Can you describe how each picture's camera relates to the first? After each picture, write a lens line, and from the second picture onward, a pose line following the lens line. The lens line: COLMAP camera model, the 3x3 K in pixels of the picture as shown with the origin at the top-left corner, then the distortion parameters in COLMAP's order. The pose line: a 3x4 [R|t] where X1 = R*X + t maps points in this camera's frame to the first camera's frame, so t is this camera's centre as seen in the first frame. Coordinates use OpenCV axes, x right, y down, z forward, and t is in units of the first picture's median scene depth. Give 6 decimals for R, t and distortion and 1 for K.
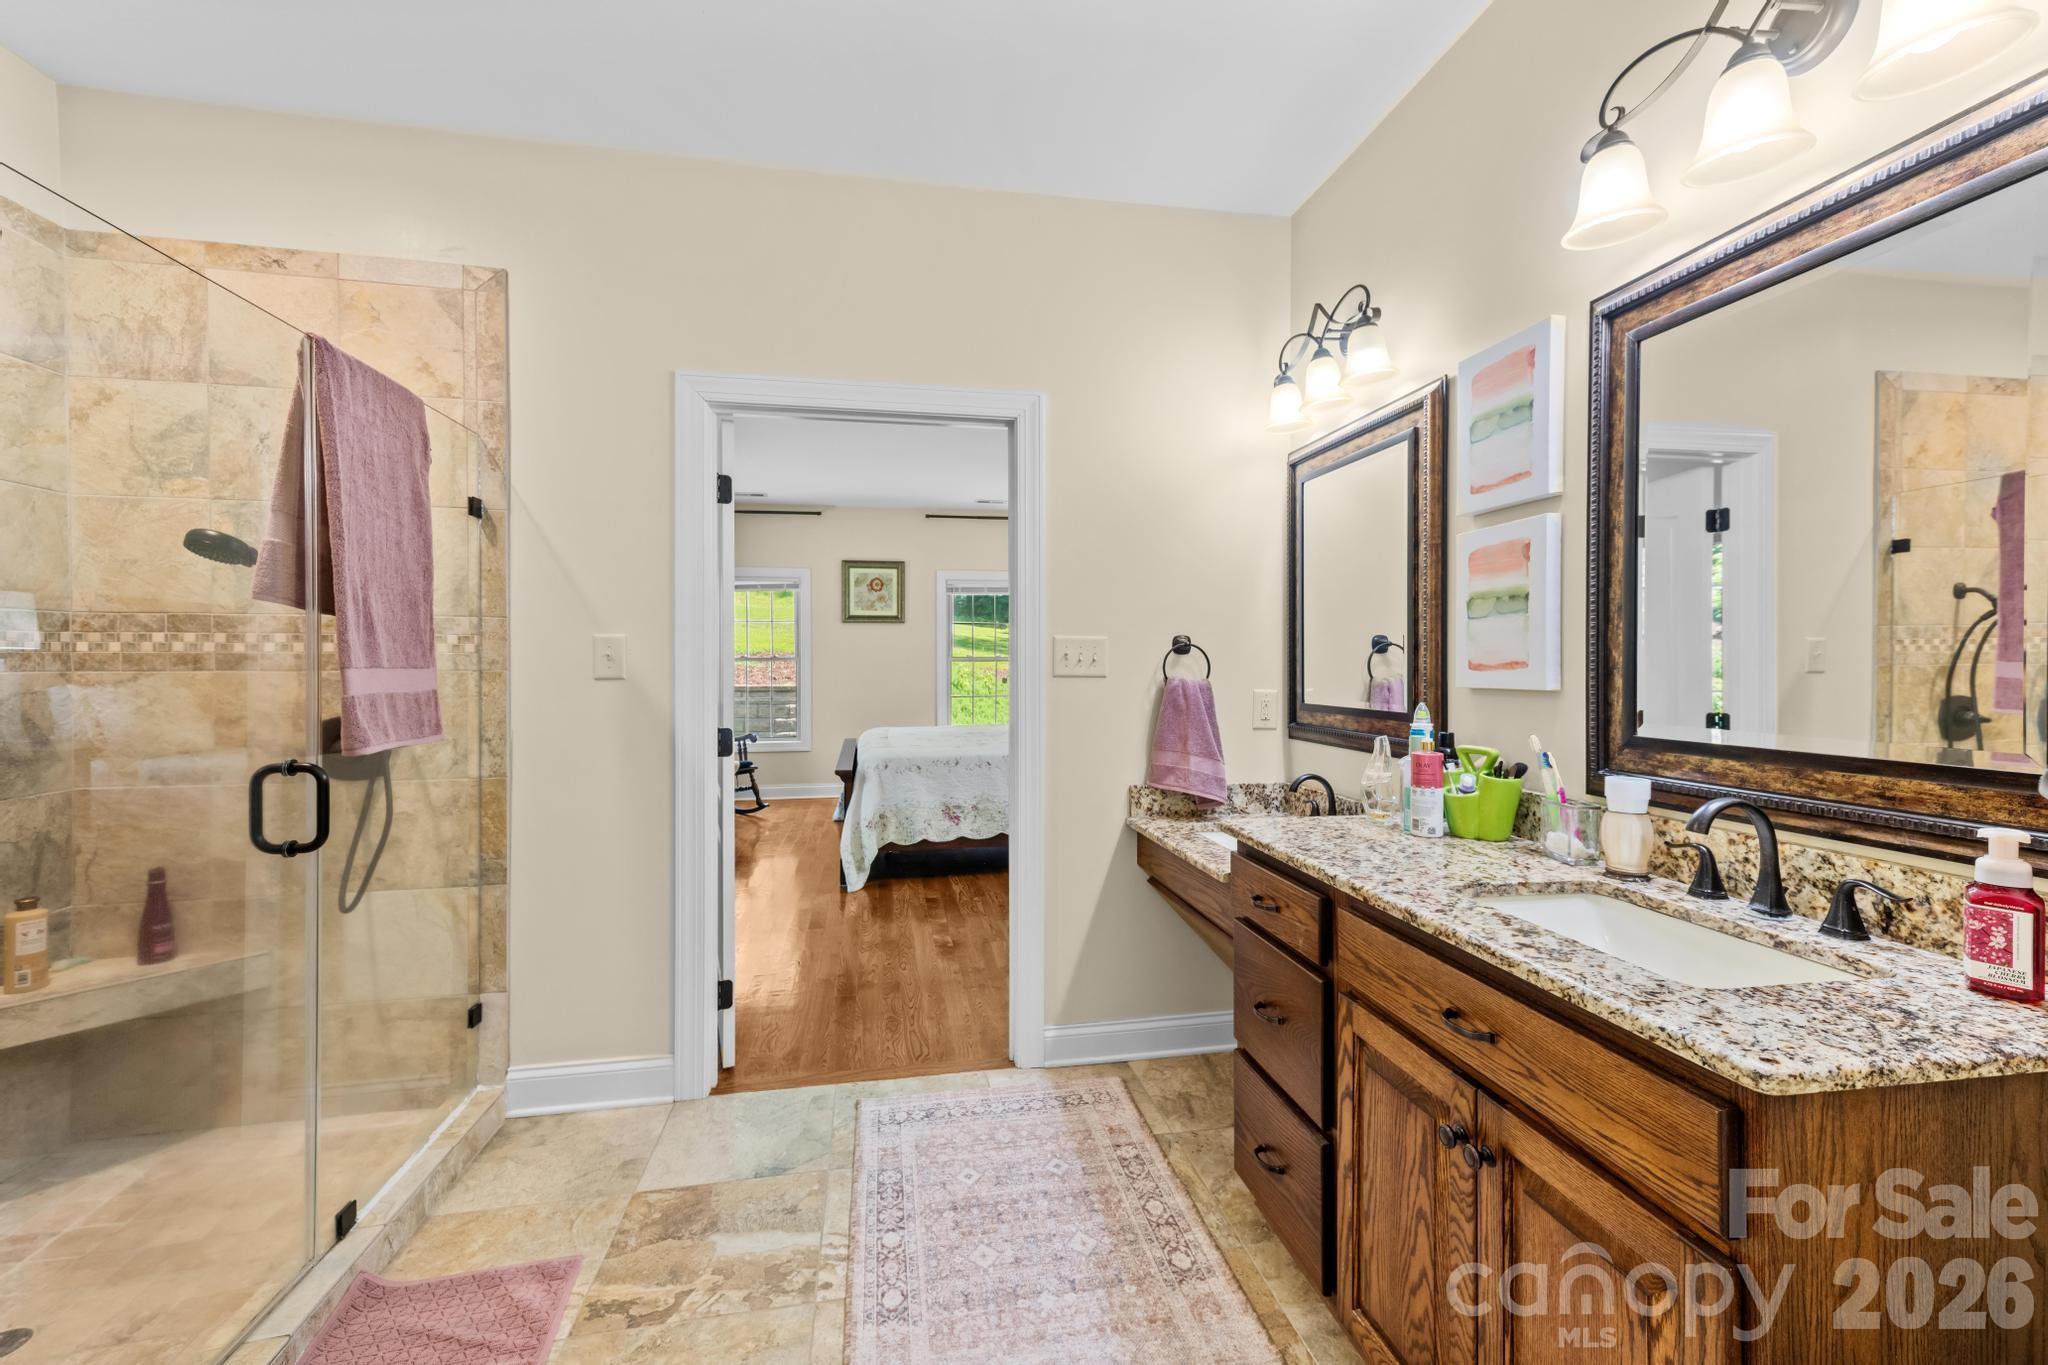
lens RADIAL K [[866.5, 0, 1040.8], [0, 866.5, 668.6], [0, 0, 1]] dist [0.019744, 0.000043]
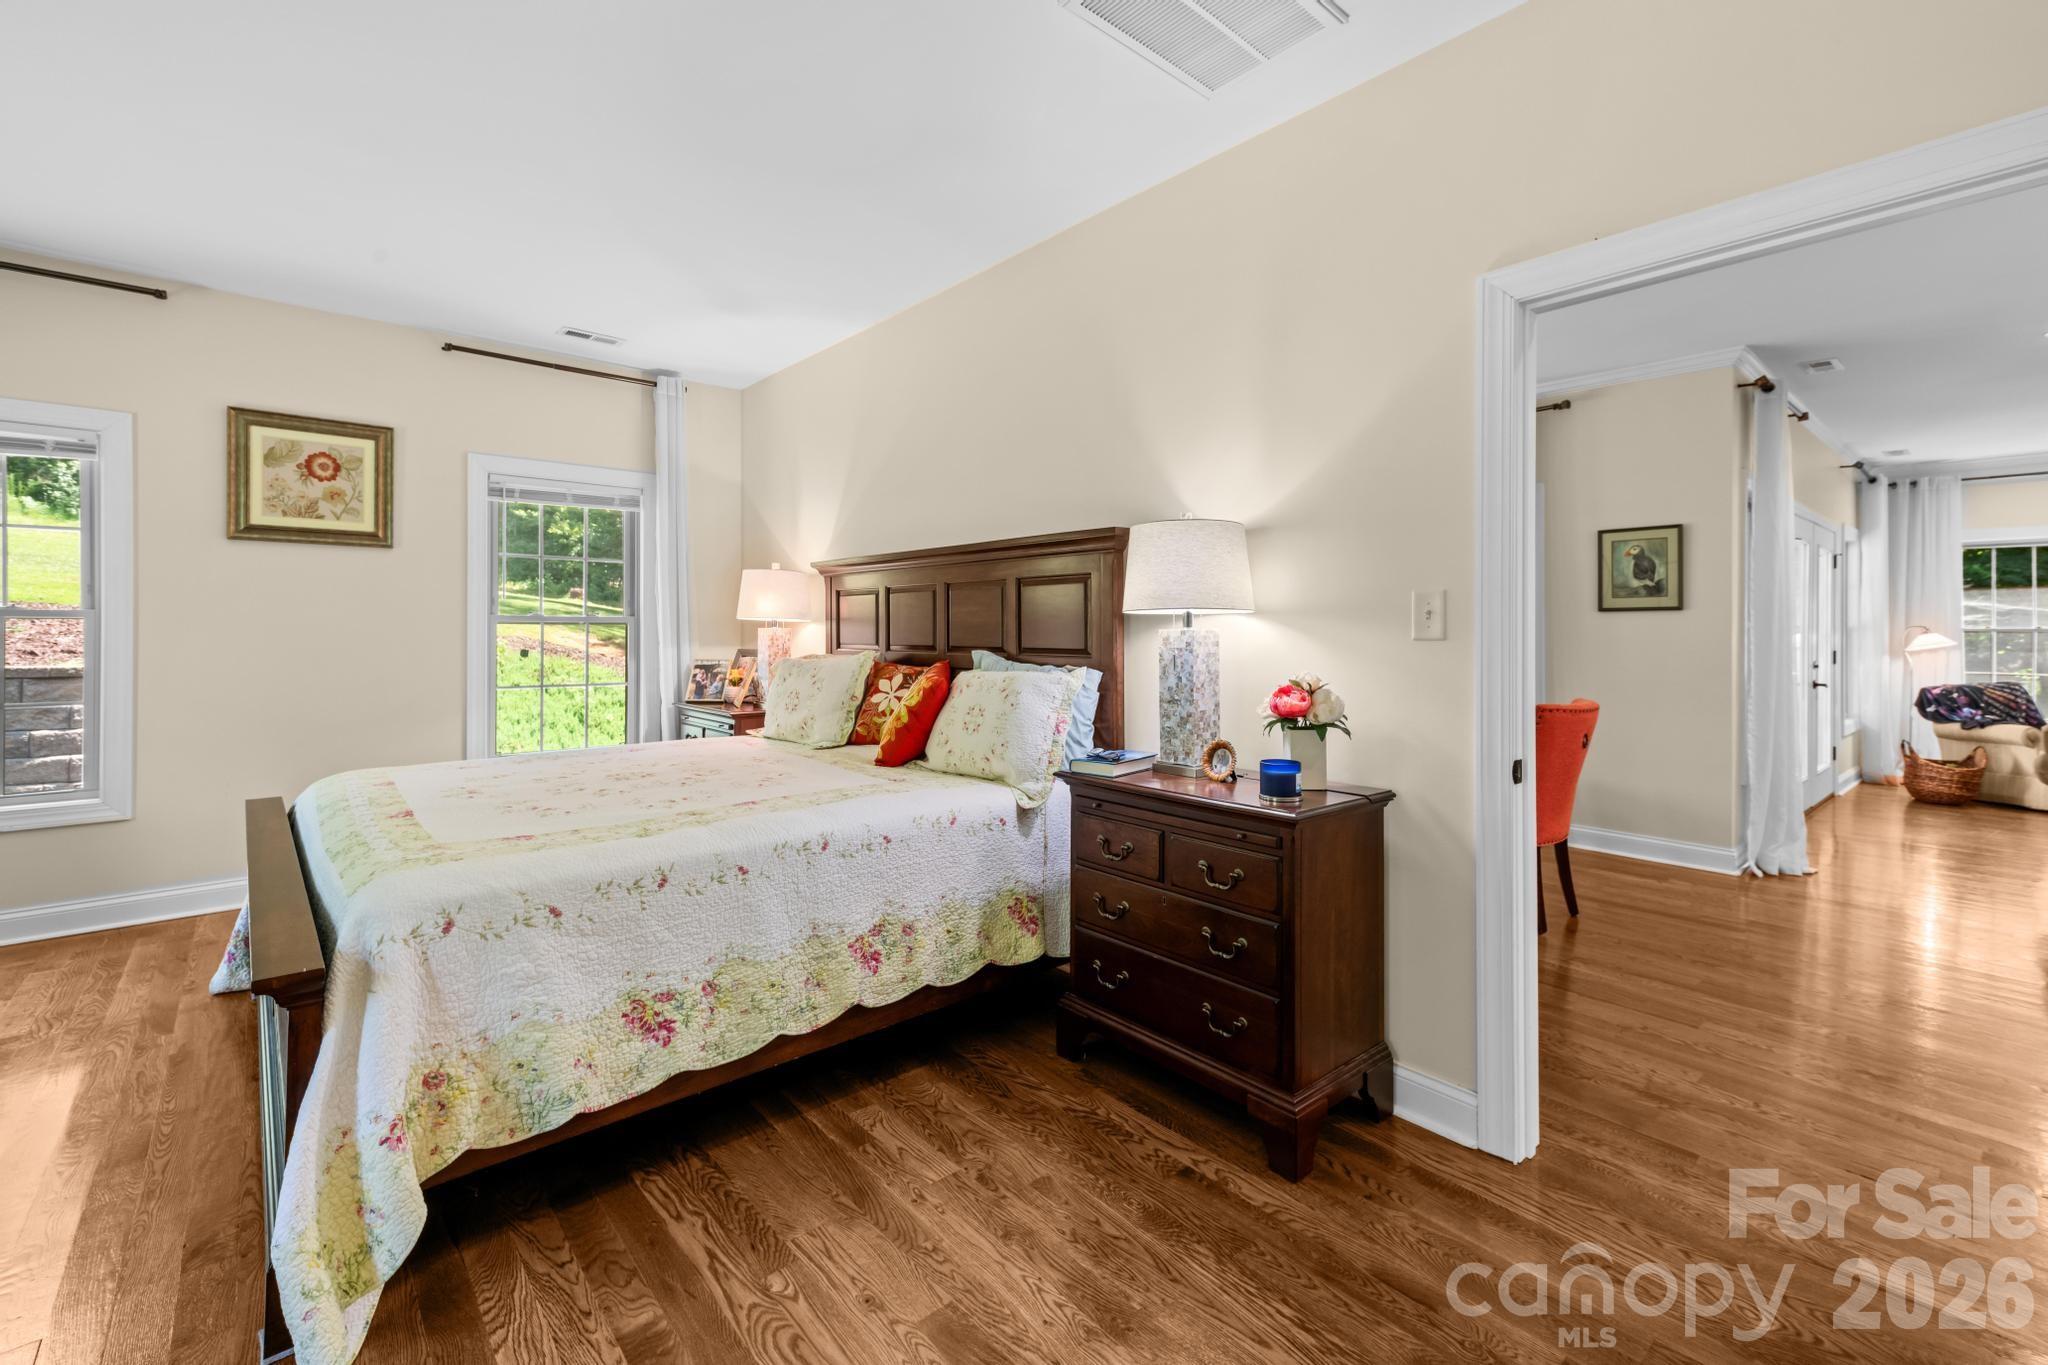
lens RADIAL K [[888.0, 0, 1045.4], [0, 888.0, 630.4], [0, 0, 1]] dist [0.018589, 0.000090]
pose [[0.860320, 0.006718, 0.509710, -0.325152], [-0.003146, 0.999964, -0.007869, -0.003616], [-0.509745, 0.005167, 0.860310, 1.193228]]
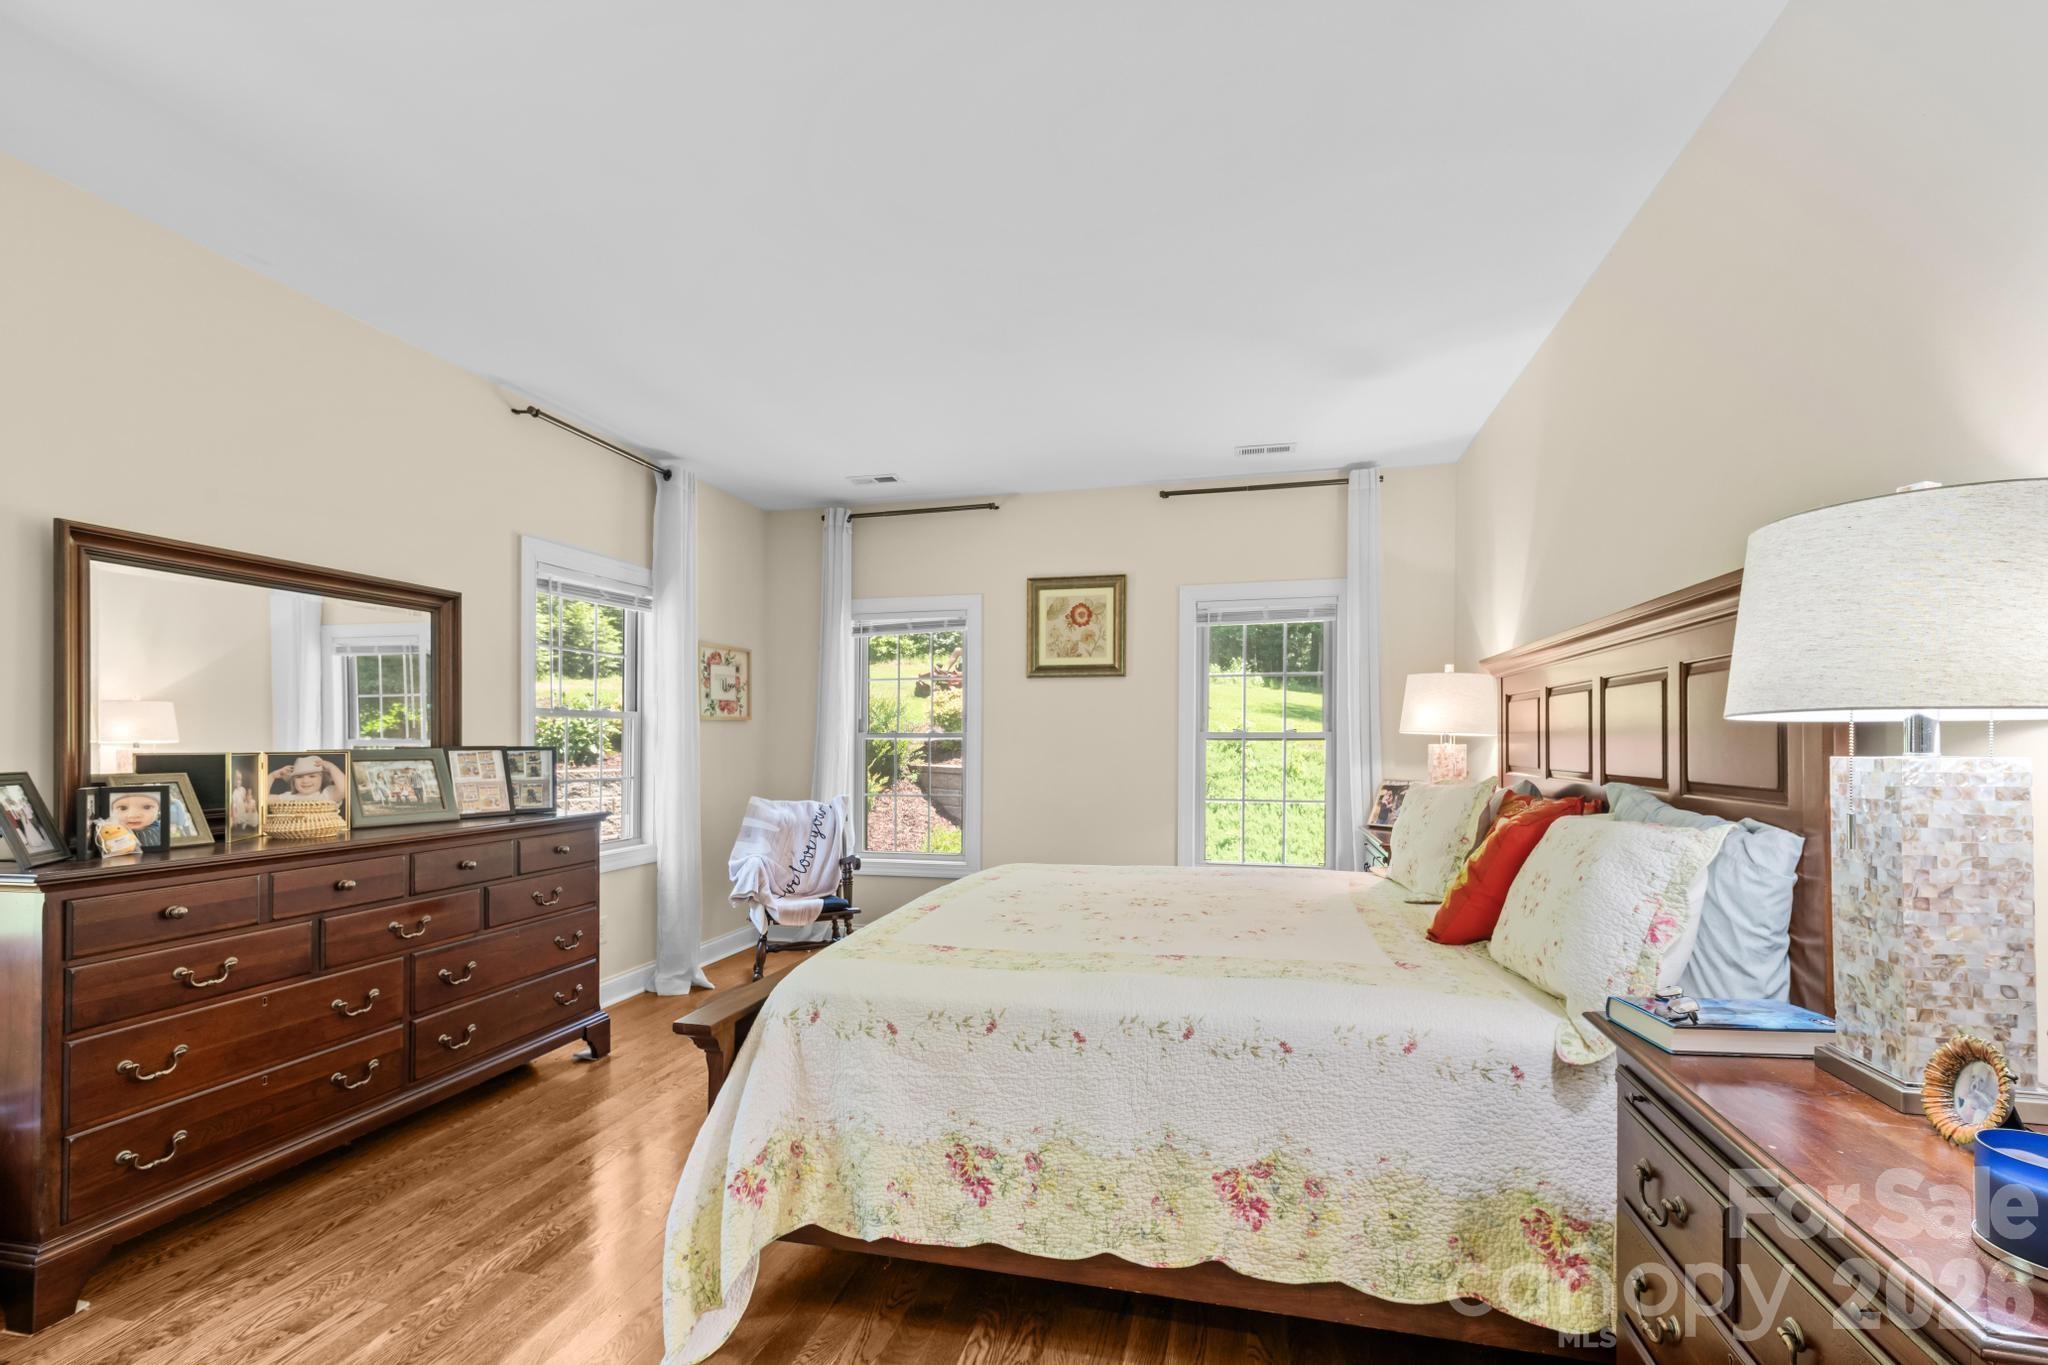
lens RADIAL K [[889.0, 0, 1035.2], [0, 889.0, 740.7], [0, 0, 1]] dist [0.014775, 0.000078]
pose [[0.906860, 0.004417, -0.421410, 0.159452], [-0.006705, 0.999970, -0.003947, -0.017472], [0.421380, 0.006405, 0.906862, 1.417201]]
